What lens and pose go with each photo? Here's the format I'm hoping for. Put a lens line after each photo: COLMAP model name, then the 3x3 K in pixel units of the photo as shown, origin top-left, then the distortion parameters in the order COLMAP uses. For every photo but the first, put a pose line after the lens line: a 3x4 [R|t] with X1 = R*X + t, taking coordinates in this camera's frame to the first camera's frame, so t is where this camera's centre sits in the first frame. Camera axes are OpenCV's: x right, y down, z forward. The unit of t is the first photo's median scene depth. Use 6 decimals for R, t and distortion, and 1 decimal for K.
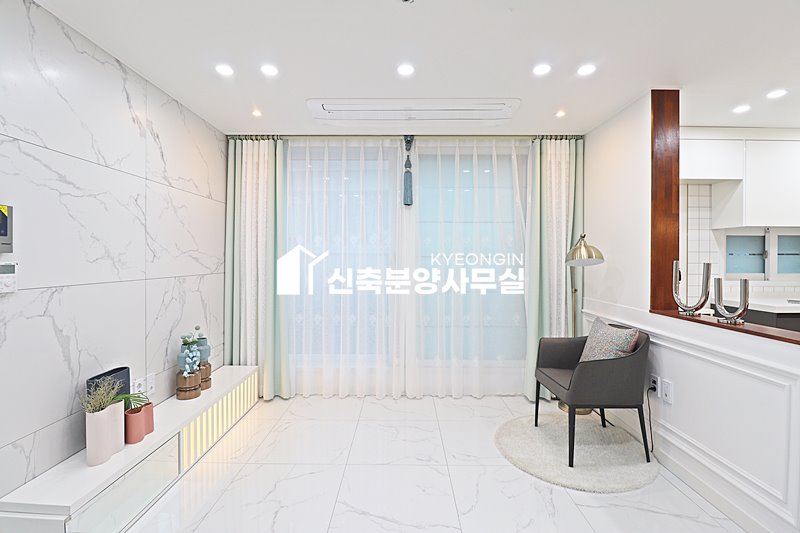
lens RADIAL K [[372.5, 0, 399.4], [0, 372.5, 261.9], [0, 0, 1]] dist [-0.018811, -0.002615]
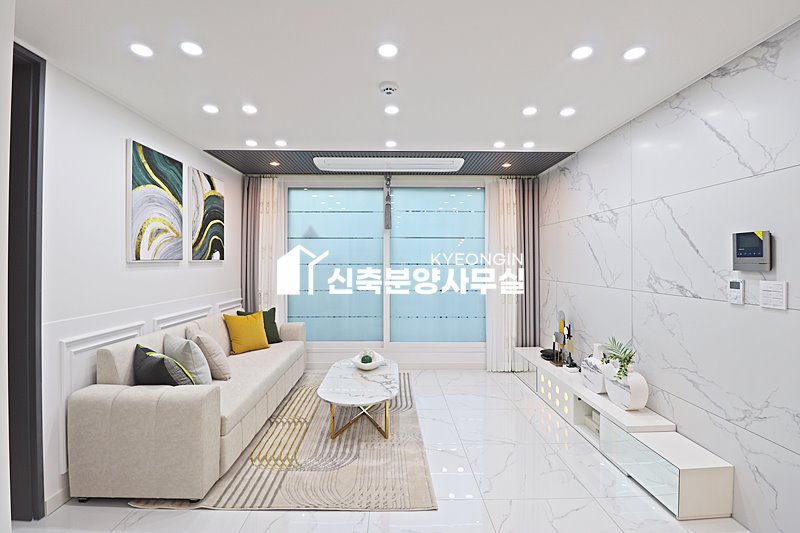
lens RADIAL K [[372.5, 0, 395.1], [0, 372.5, 262.5], [0, 0, 1]] dist [-0.018811, -0.002615]
pose [[-0.999516, -0.004938, -0.030709, 0.094751], [-0.005188, 0.999954, 0.008060, -0.291535], [0.030668, 0.008216, -0.999496, 1.964836]]
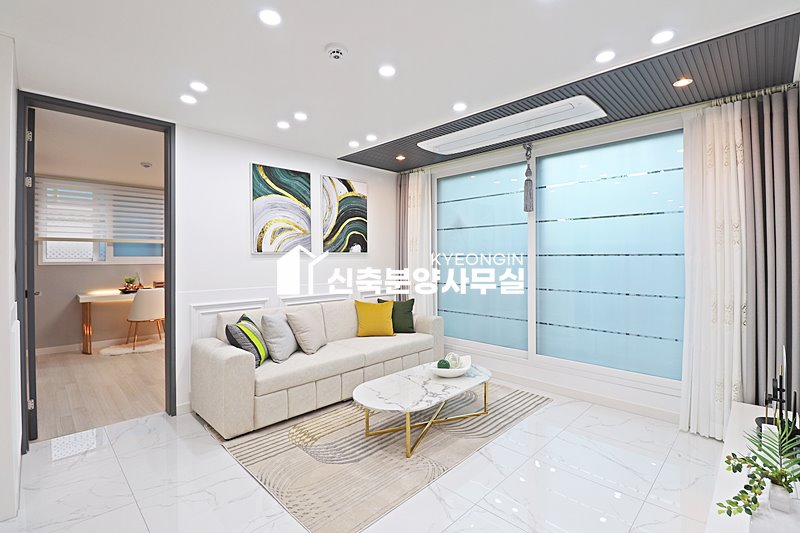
lens RADIAL K [[372.5, 0, 401.1], [0, 372.5, 261.2], [0, 0, 1]] dist [-0.018811, -0.002615]
pose [[-0.714526, -0.006128, 0.699582, -0.551962], [0.005136, 0.999889, 0.014004, -0.269814], [-0.699590, 0.013599, -0.714415, 1.546279]]
